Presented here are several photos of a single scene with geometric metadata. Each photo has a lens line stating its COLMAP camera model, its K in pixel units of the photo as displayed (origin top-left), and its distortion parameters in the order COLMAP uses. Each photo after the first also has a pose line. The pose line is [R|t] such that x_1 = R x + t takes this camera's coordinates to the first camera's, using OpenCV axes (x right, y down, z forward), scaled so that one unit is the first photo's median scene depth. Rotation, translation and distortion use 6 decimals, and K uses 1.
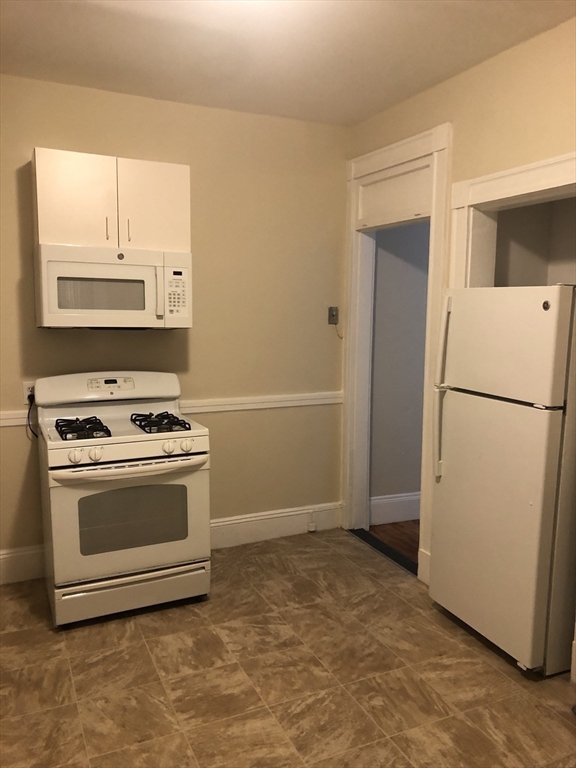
lens RADIAL K [[627.3, 0, 291.6], [0, 627.3, 397.5], [0, 0, 1]] dist [0.031292, -0.010771]
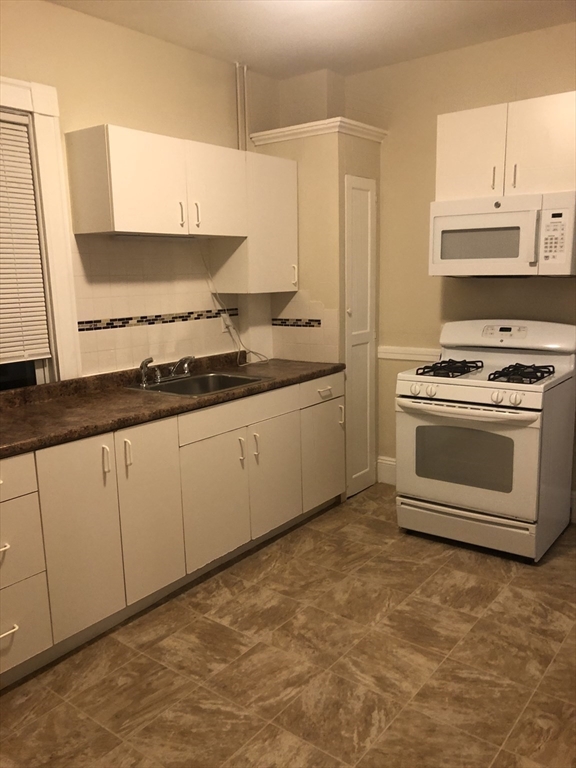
lens RADIAL K [[627.3, 0, 291.6], [0, 627.3, 397.5], [0, 0, 1]] dist [0.031292, -0.010771]
pose [[0.458588, 0.159582, -0.874203, 0.553060], [-0.094294, 0.986928, 0.130695, -0.020330], [0.883632, 0.022497, 0.467641, 0.255560]]
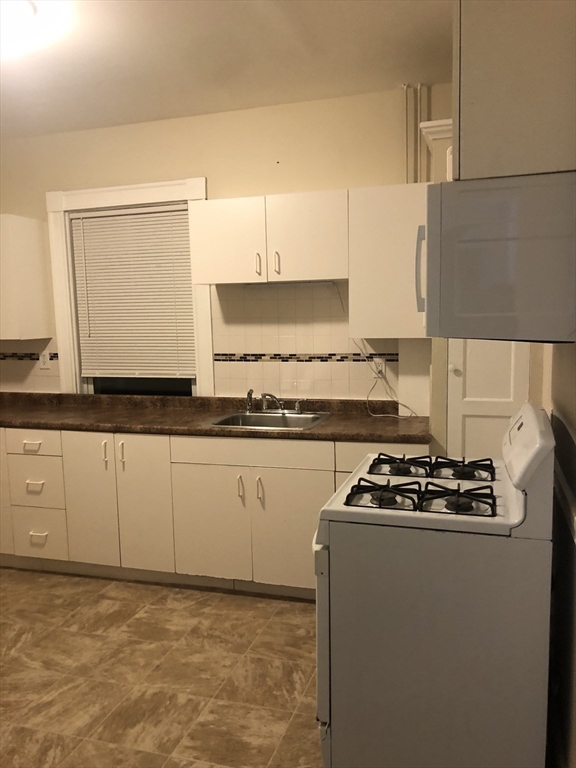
lens RADIAL K [[629.1, 0, 296.3], [0, 629.1, 395.6], [0, 0, 1]] dist [0.065918, -0.057669]
pose [[-0.674212, 0.101643, -0.731510, 0.324882], [-0.083735, 0.973577, 0.212454, -0.187603], [0.733776, 0.204492, -0.647886, 1.451963]]
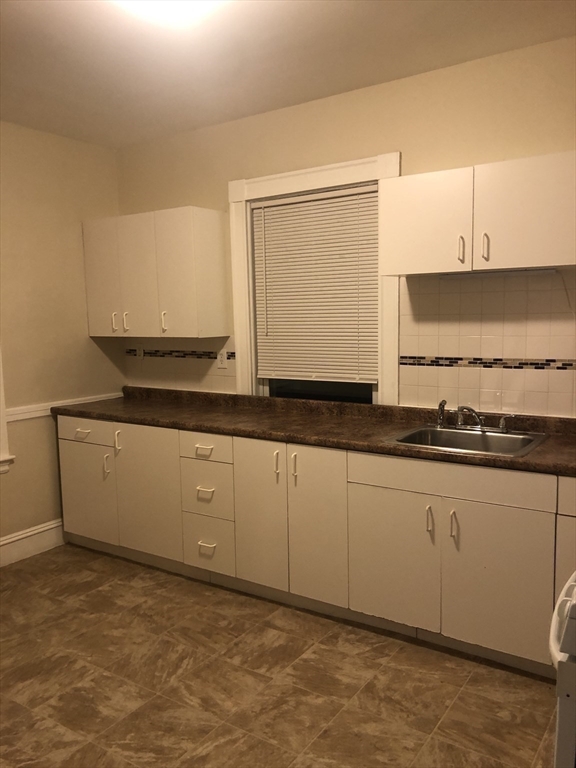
lens RADIAL K [[627.3, 0, 291.6], [0, 627.3, 397.5], [0, 0, 1]] dist [0.031292, -0.010771]
pose [[-0.855153, 0.077930, -0.512484, 0.220385], [-0.055744, 0.969077, 0.240378, -0.167806], [0.515369, 0.234128, -0.824366, 1.301015]]
